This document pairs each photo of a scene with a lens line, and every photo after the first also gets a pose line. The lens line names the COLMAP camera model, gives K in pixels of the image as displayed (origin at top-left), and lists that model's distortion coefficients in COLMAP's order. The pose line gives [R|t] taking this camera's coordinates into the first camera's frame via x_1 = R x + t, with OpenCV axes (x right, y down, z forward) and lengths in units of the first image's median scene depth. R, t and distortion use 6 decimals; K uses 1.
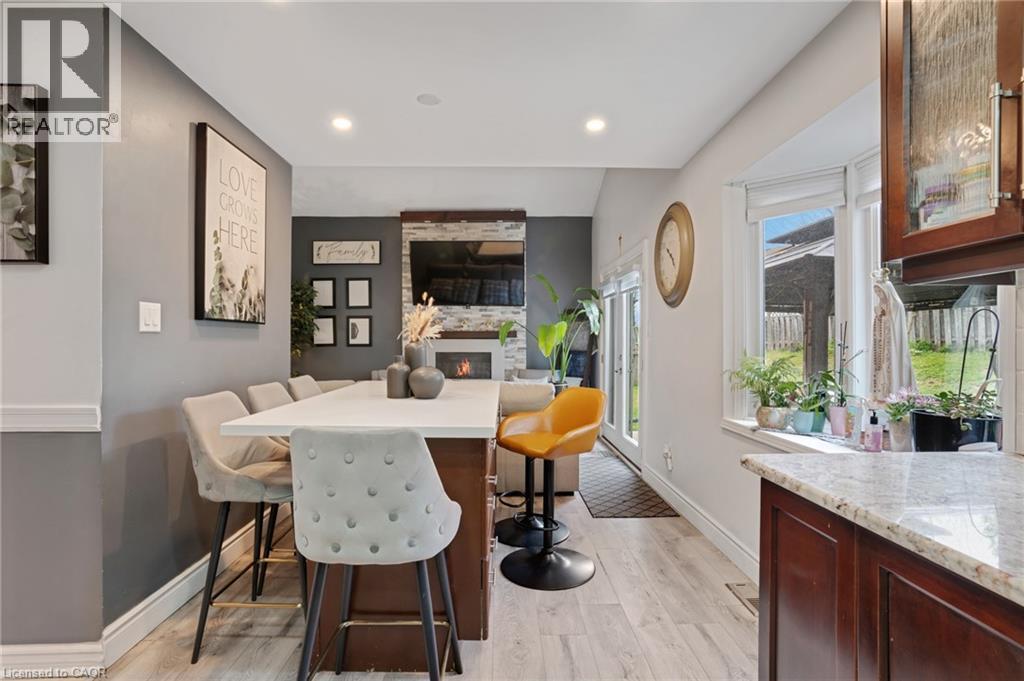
lens RADIAL K [[506.7, 0, 512.0], [0, 506.7, 340.5], [0, 0, 1]] dist [-0.067769, 0.031603]
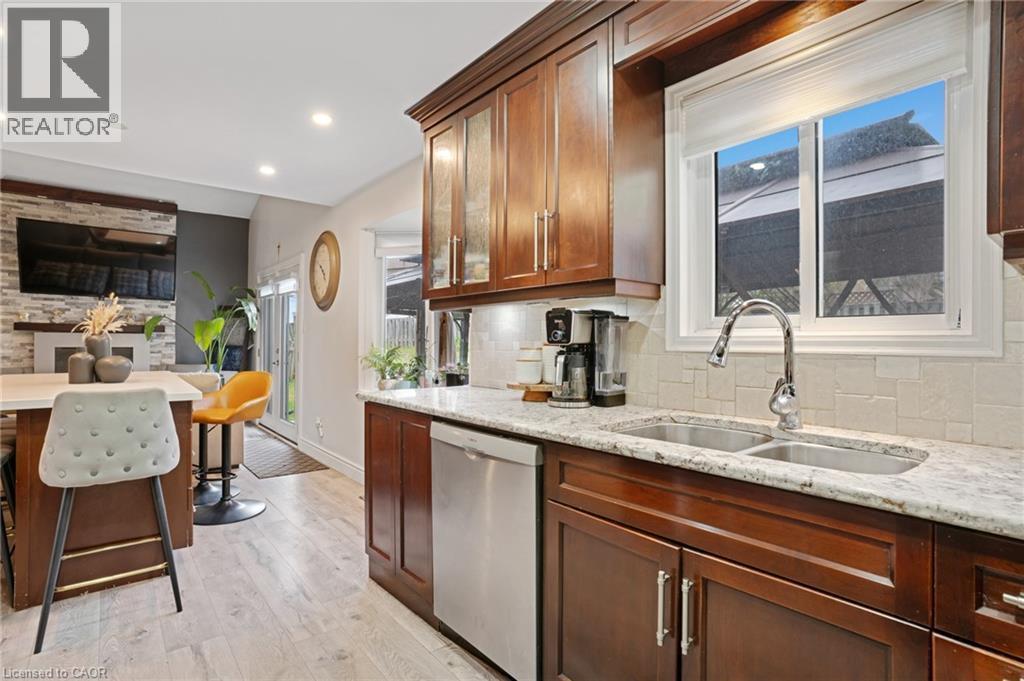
lens RADIAL K [[506.7, 0, 512.0], [0, 506.7, 340.5], [0, 0, 1]] dist [-0.067769, 0.031603]
pose [[0.786568, 0.005635, 0.617478, -0.062053], [-0.009287, 0.999953, 0.002704, 0.001768], [-0.617434, -0.007862, 0.786583, -0.203106]]
